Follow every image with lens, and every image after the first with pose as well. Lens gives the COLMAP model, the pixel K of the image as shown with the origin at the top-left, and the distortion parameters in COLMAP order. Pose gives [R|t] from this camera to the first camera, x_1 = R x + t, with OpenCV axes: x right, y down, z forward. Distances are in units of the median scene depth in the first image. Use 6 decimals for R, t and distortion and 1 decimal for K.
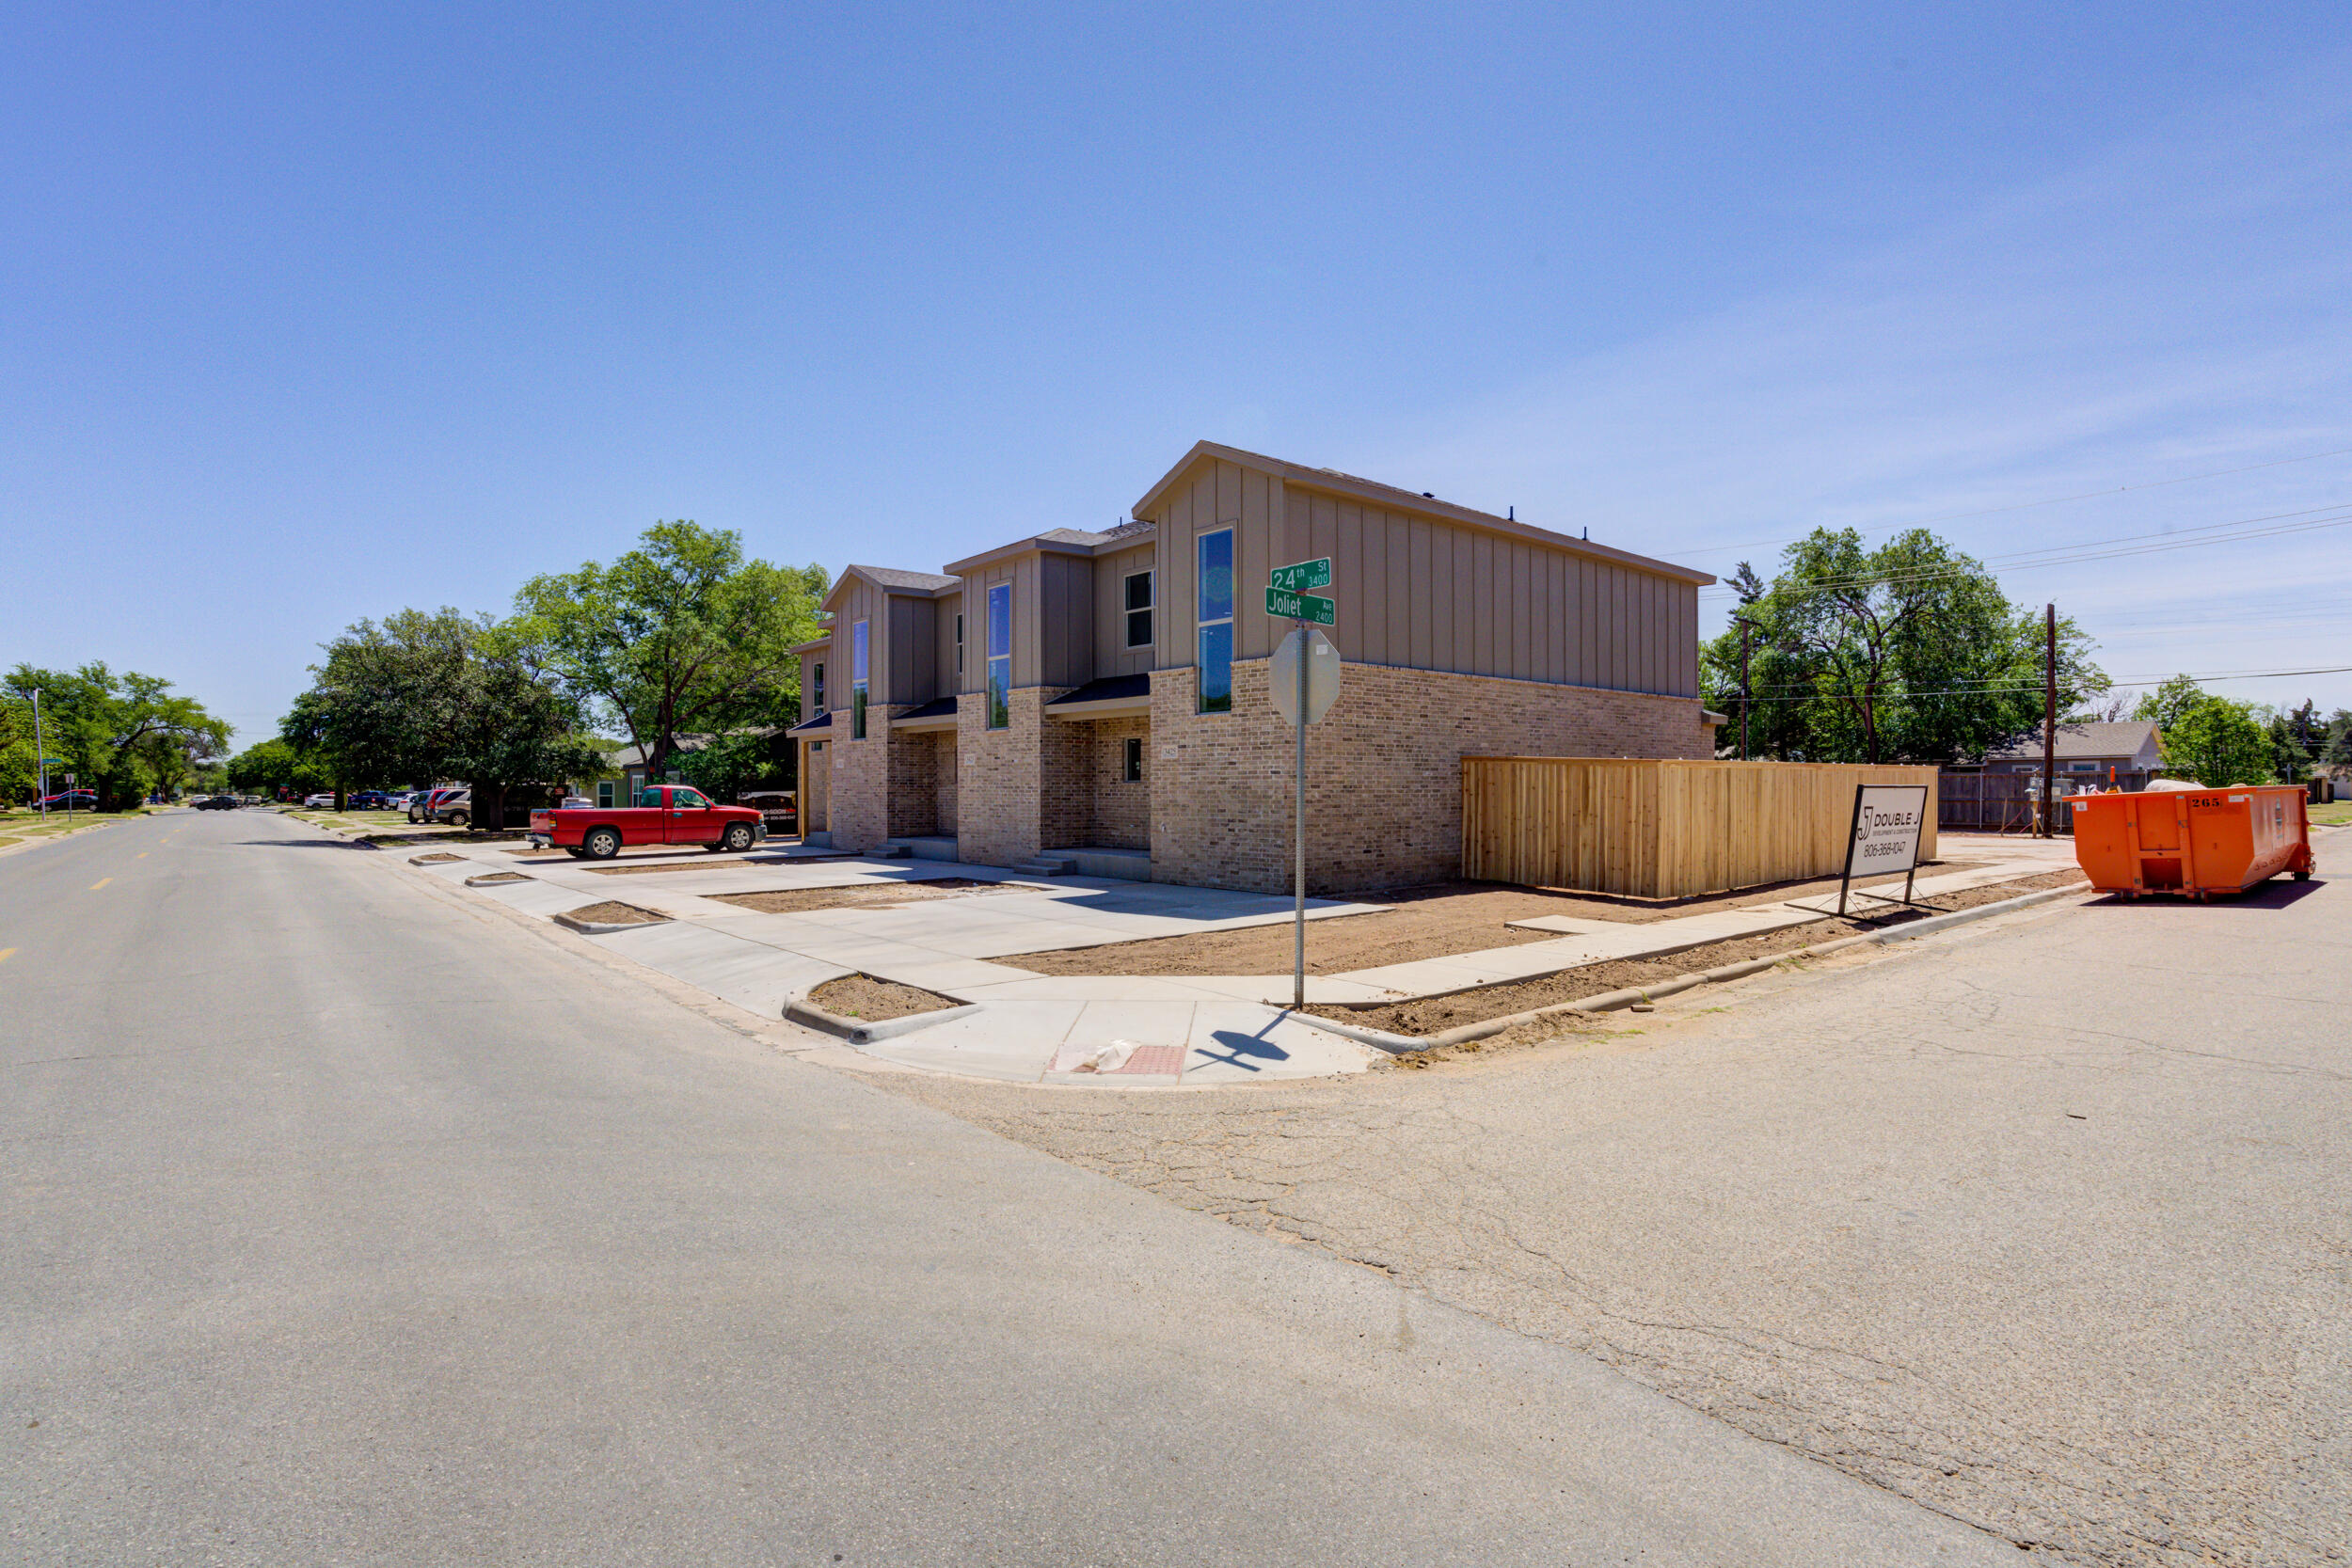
lens RADIAL K [[1161.1, 0, 1176.0], [0, 1161.1, 784.0], [0, 0, 1]] dist [-0.071613, 0.040562]
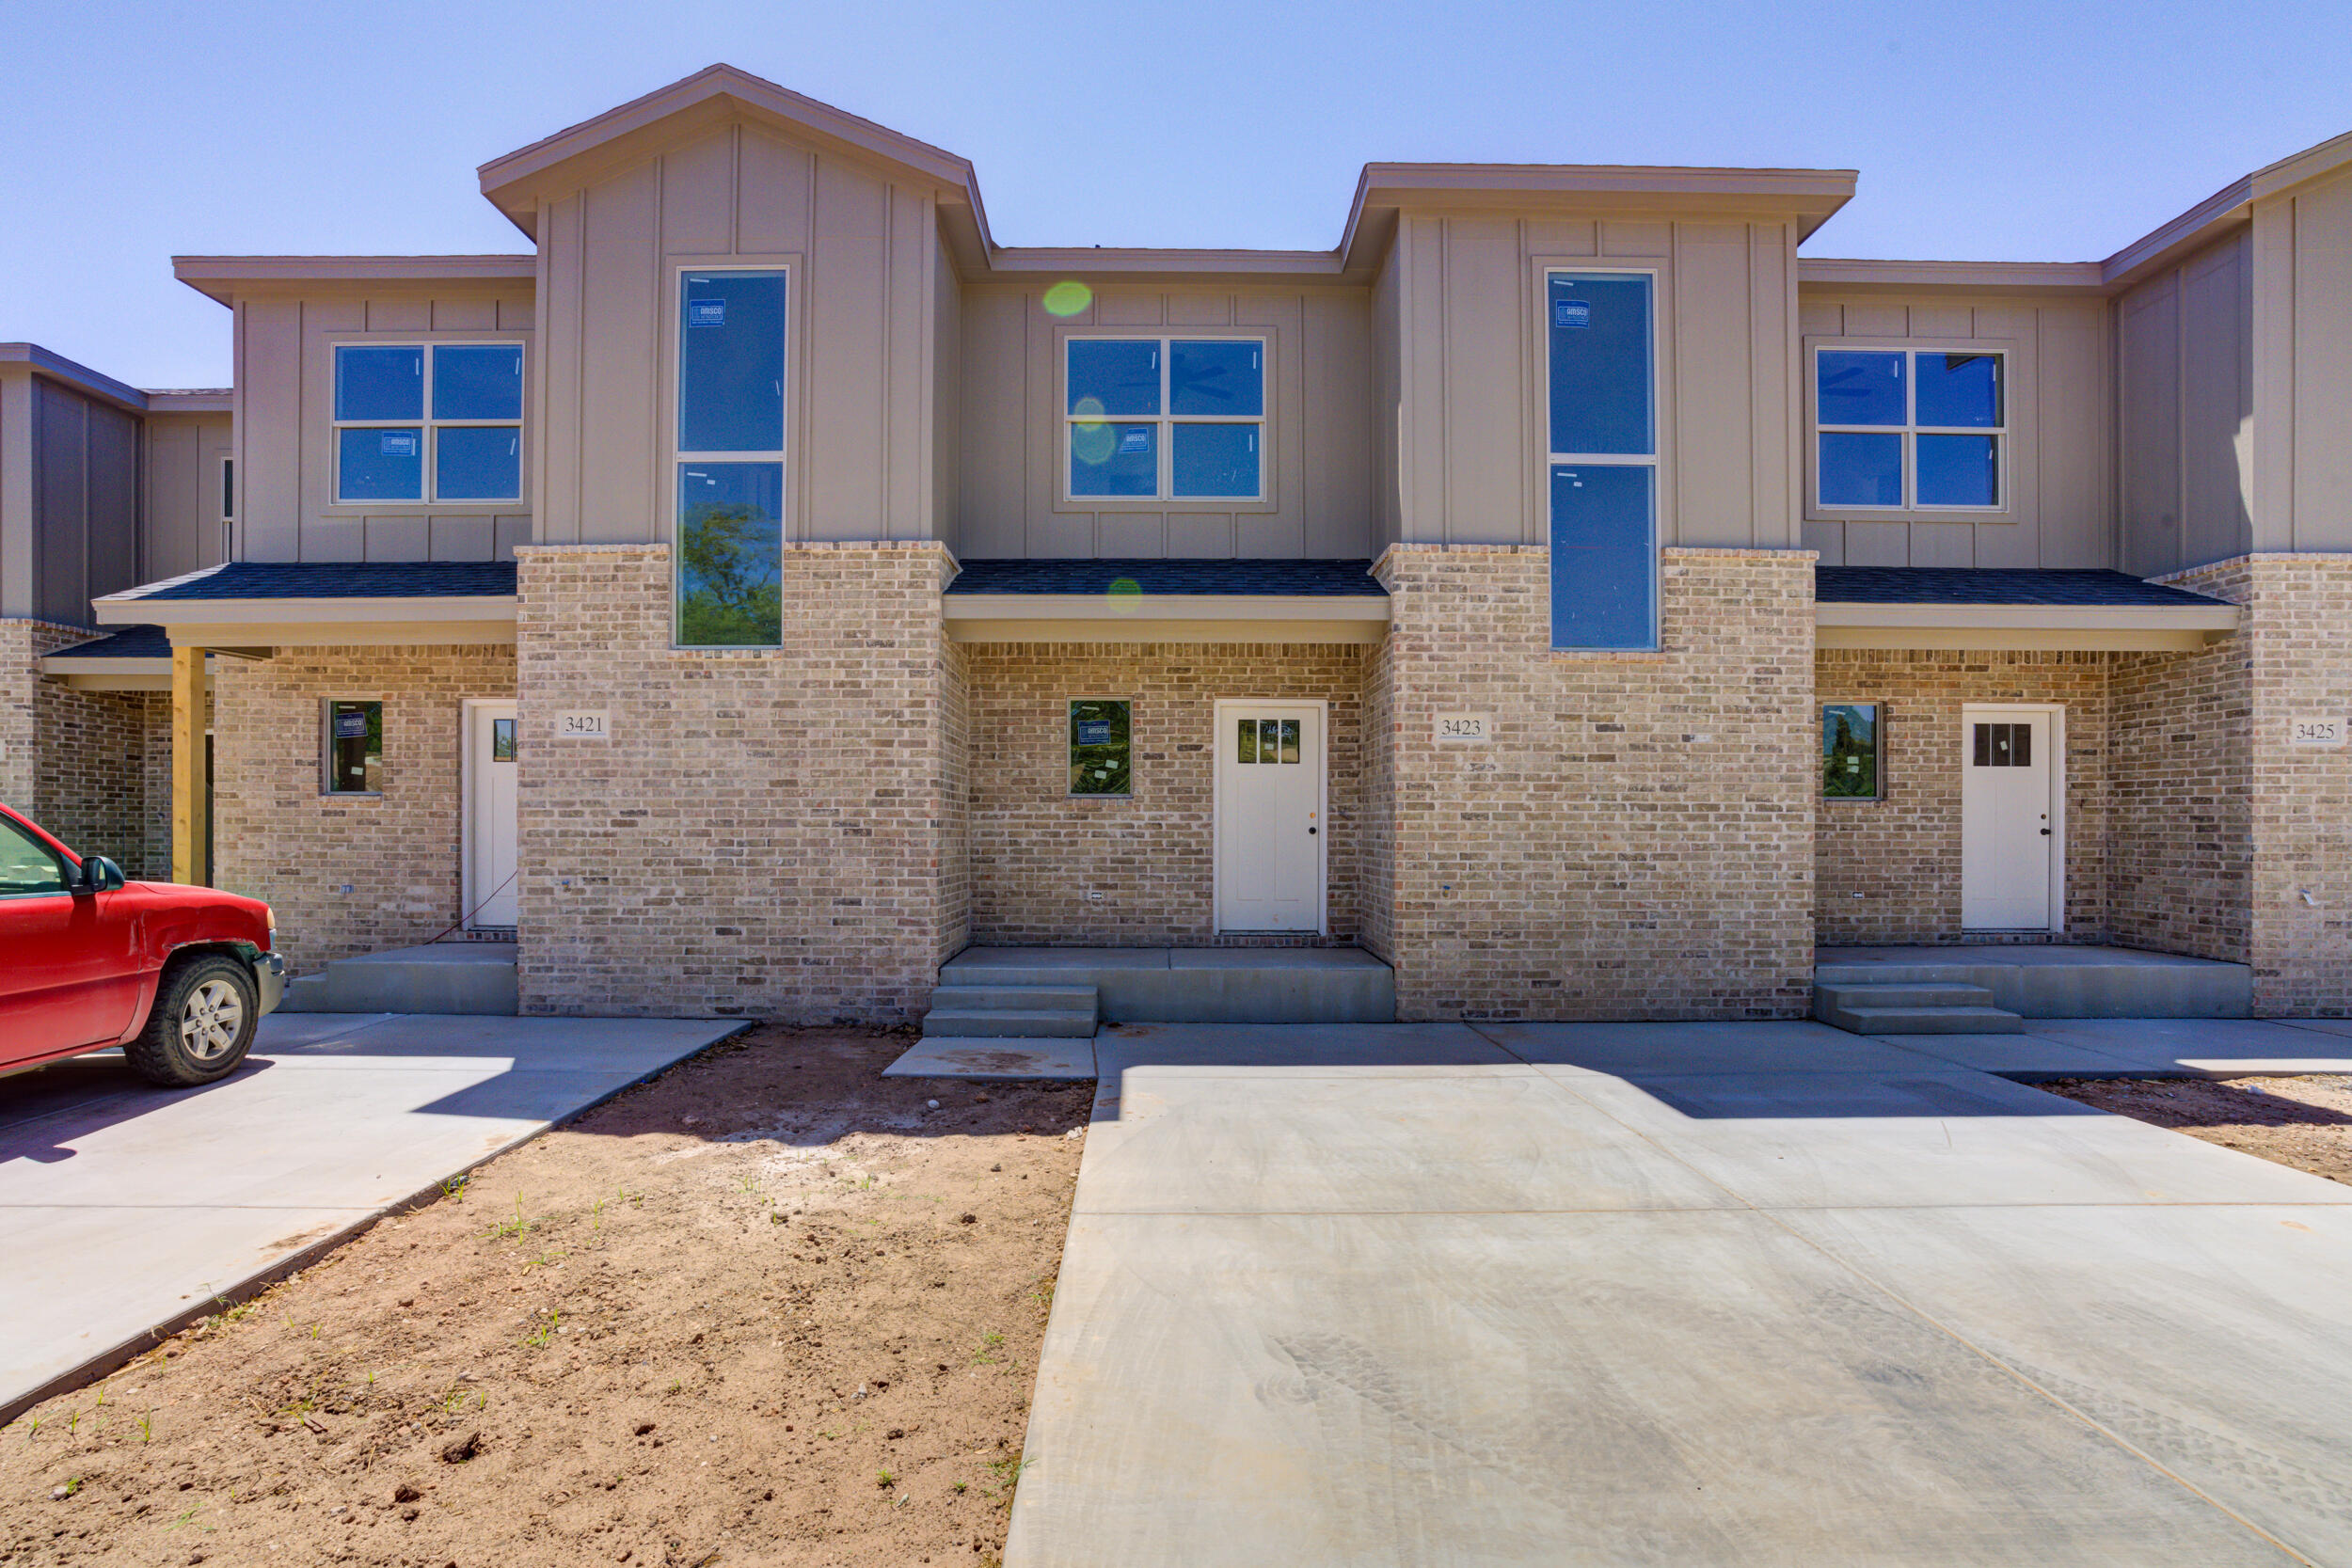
lens RADIAL K [[1664.6, 0, 1176.0], [0, 1664.6, 784.0], [0, 0, 1]] dist [-0.150027, 0.169283]
pose [[0.644280, 0.013341, 0.764673, -0.620190], [-0.005173, 0.999901, -0.013087, 0.002939], [-0.764772, 0.004476, 0.644285, 0.734329]]
